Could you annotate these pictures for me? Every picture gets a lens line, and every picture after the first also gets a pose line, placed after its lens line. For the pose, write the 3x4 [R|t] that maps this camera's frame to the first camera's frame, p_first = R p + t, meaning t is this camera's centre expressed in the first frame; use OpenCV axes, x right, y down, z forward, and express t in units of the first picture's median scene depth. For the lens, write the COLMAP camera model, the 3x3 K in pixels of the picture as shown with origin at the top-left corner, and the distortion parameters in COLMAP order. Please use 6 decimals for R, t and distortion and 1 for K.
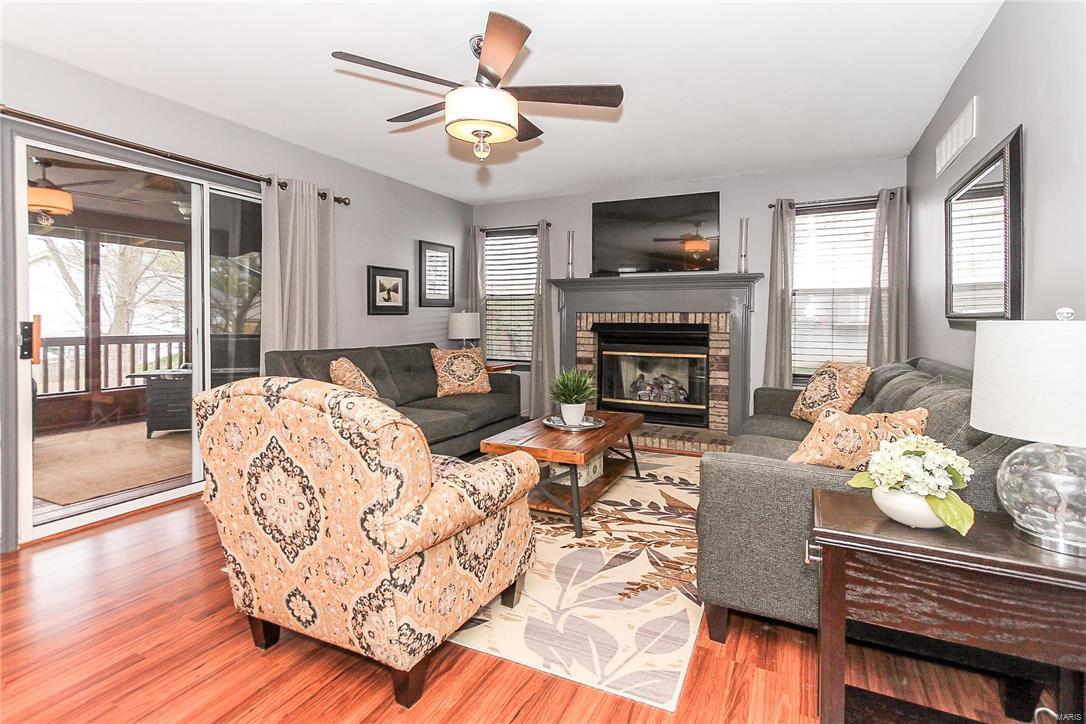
lens RADIAL K [[532.1, 0, 585.7], [0, 532.1, 324.8], [0, 0, 1]] dist [0.023730, -0.001933]
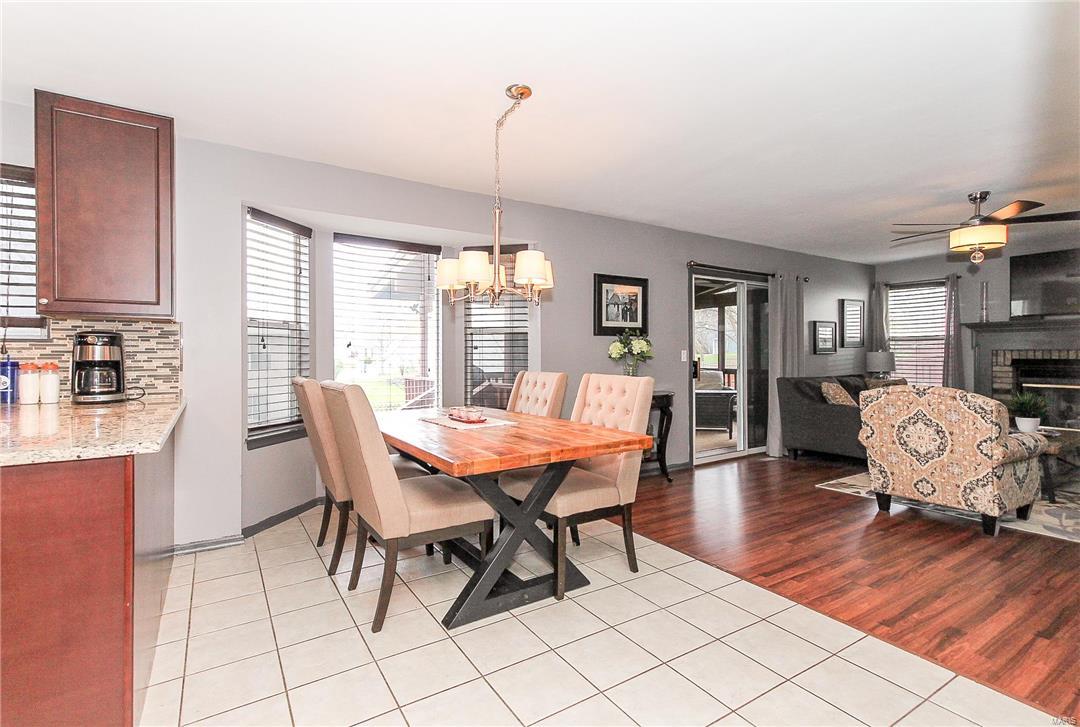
lens RADIAL K [[534.5, 0, 559.7], [0, 534.5, 355.2], [0, 0, 1]] dist [0.021687, -0.002277]
pose [[0.841796, -0.009485, -0.539713, -0.248482], [0.004573, 0.999935, -0.010442, -0.005685], [0.539777, 0.006322, 0.841784, -0.733778]]
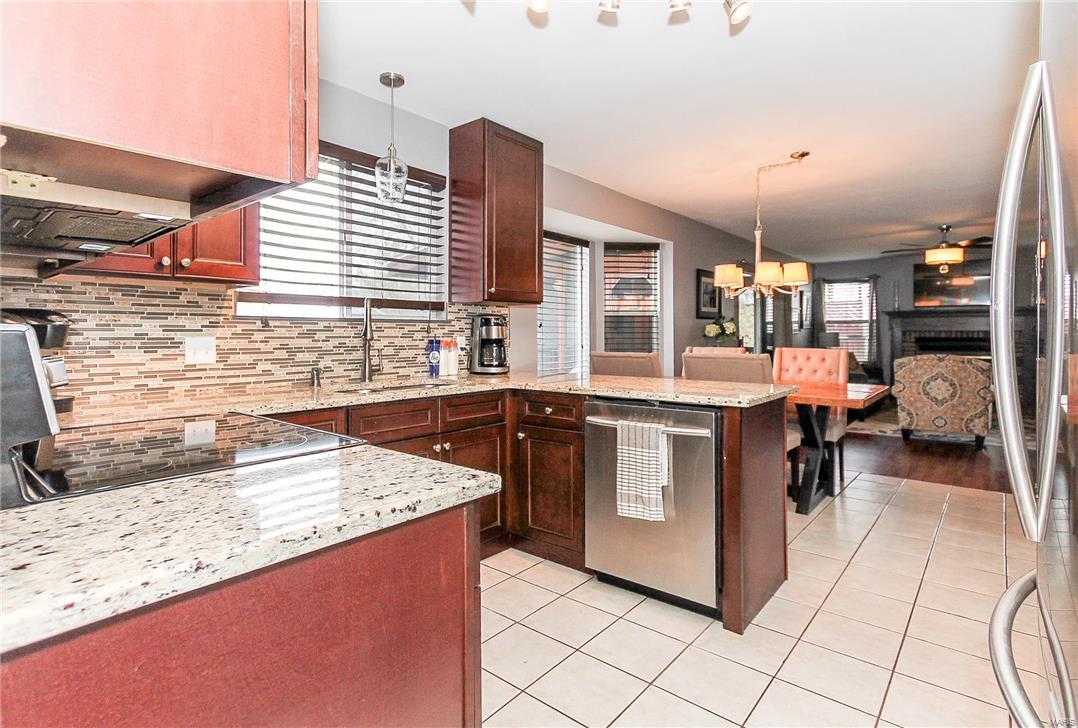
lens RADIAL K [[541.7, 0, 577.9], [0, 541.7, 331.3], [0, 0, 1]] dist [0.003520, 0.001588]
pose [[0.965310, -0.010316, -0.260903, -0.774007], [0.006789, 0.999873, -0.014417, -0.007134], [0.261019, 0.012146, 0.965257, -1.234308]]
